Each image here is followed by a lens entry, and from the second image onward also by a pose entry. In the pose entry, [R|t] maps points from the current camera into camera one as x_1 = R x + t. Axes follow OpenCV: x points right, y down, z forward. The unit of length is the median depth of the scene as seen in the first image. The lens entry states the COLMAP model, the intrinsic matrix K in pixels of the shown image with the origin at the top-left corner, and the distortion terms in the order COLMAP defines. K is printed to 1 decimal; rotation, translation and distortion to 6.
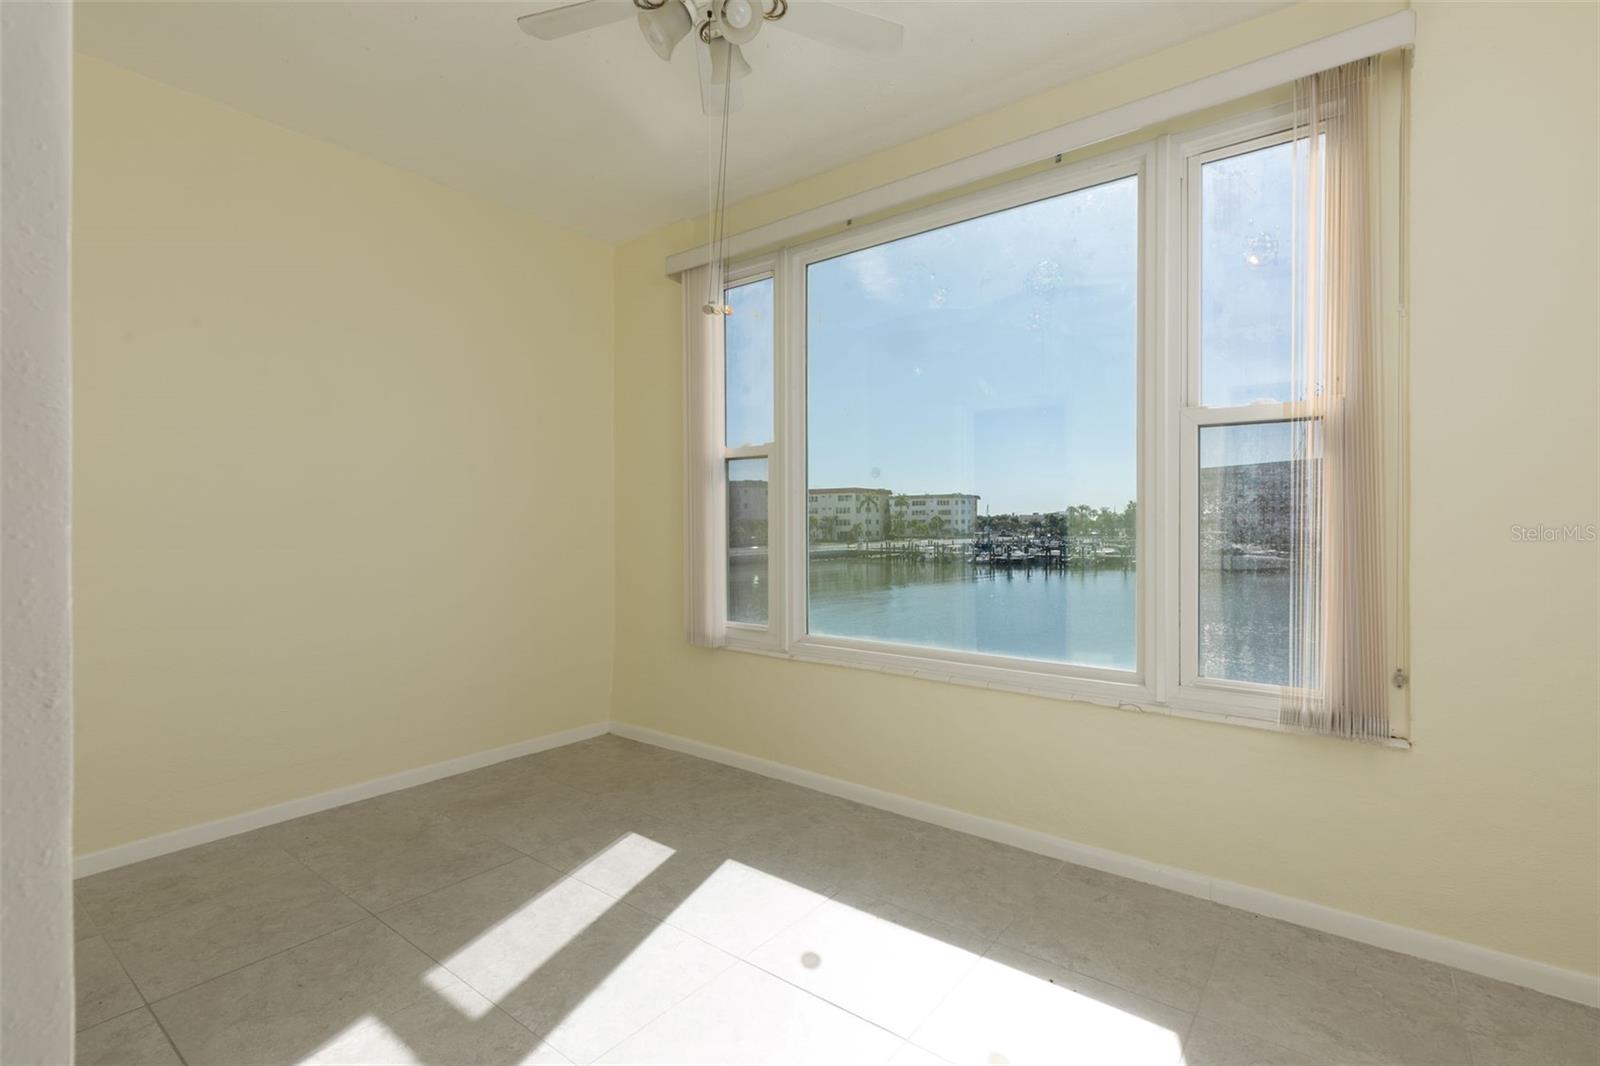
lens RADIAL K [[713.4, 0, 800.0], [0, 713.4, 533.0], [0, 0, 1]] dist [0.000194, -0.000502]
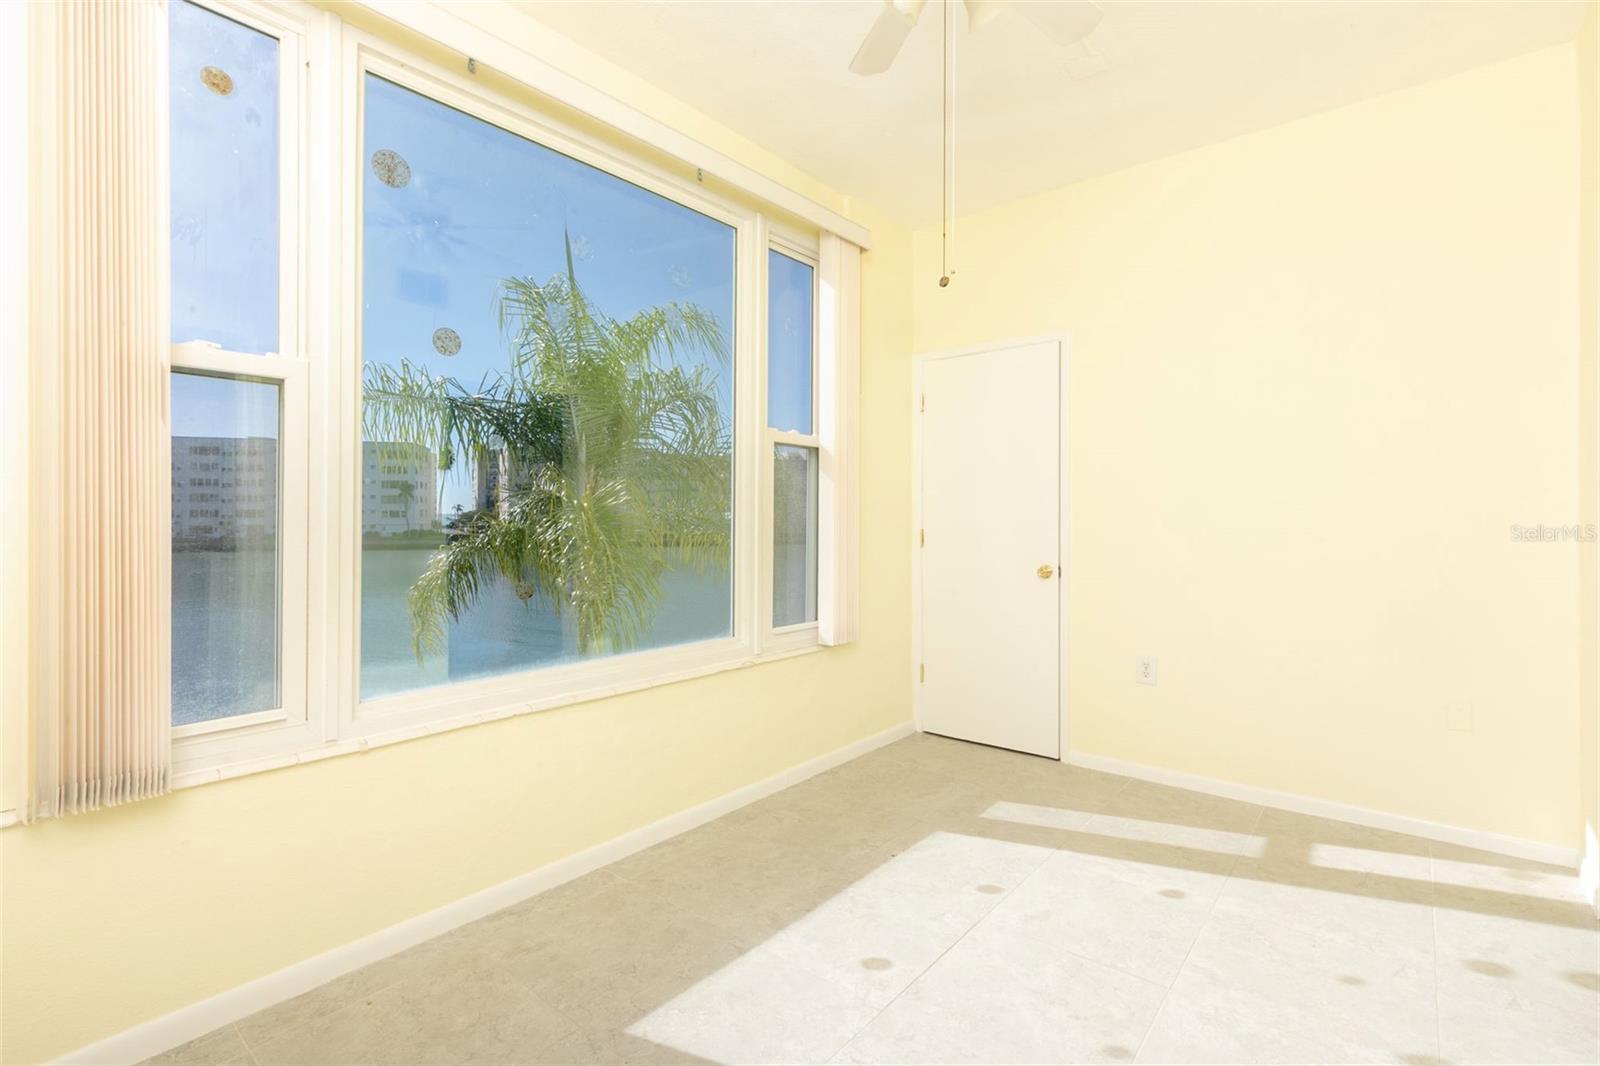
lens RADIAL K [[713.4, 0, 800.0], [0, 713.4, 533.0], [0, 0, 1]] dist [0.000194, -0.000502]
pose [[0.063522, -0.029083, 0.997557, -0.719157], [0.004960, 0.999572, 0.028826, -0.030139], [-0.997968, 0.003117, 0.063639, 0.760186]]
